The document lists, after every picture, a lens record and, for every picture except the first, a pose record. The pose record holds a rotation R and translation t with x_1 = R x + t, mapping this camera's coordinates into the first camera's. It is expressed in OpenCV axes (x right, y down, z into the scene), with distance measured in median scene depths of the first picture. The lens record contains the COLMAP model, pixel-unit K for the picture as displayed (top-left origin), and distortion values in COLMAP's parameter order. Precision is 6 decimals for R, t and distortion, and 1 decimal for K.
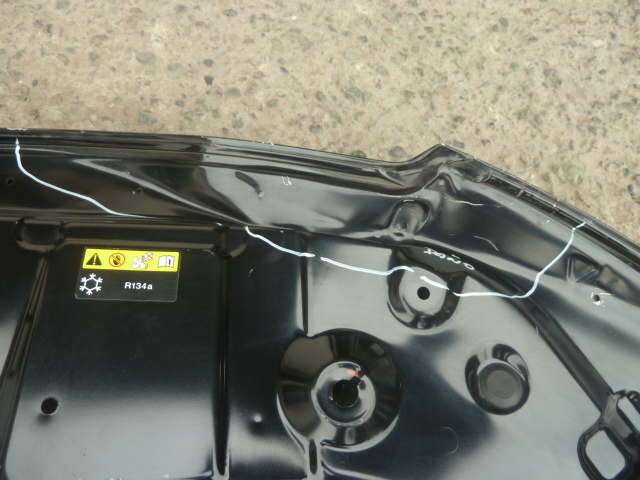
lens RADIAL K [[464.0, 0, 320.9], [0, 464.0, 239.8], [0, 0, 1]] dist [-0.031495, 0.001106]
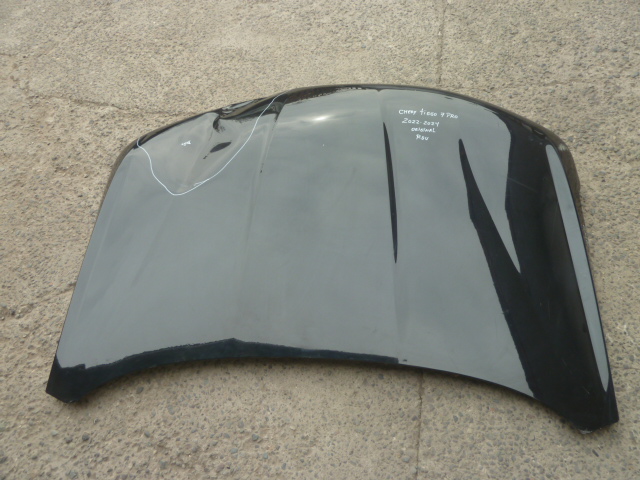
lens RADIAL K [[464.0, 0, 319.2], [0, 464.0, 239.2], [0, 0, 1]] dist [-0.031495, 0.001106]
pose [[-0.990869, -0.121841, 0.057734, -1.054707], [0.117138, -0.565914, 0.816100, -1.292316], [-0.066762, 0.815411, 0.575019, -1.201660]]
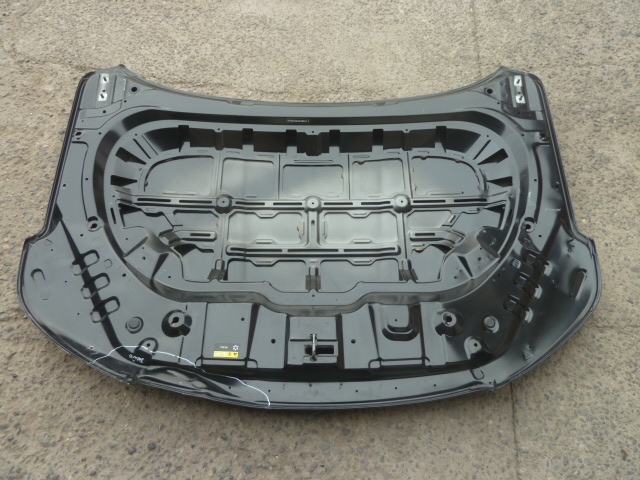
lens RADIAL K [[464.0, 0, 321.0], [0, 464.0, 240.3], [0, 0, 1]] dist [-0.031495, 0.001106]
pose [[-0.990922, -0.106014, -0.082669, -0.387203], [-0.003249, -0.595865, 0.803078, -1.221357], [-0.134397, 0.796056, 0.590112, -1.037009]]
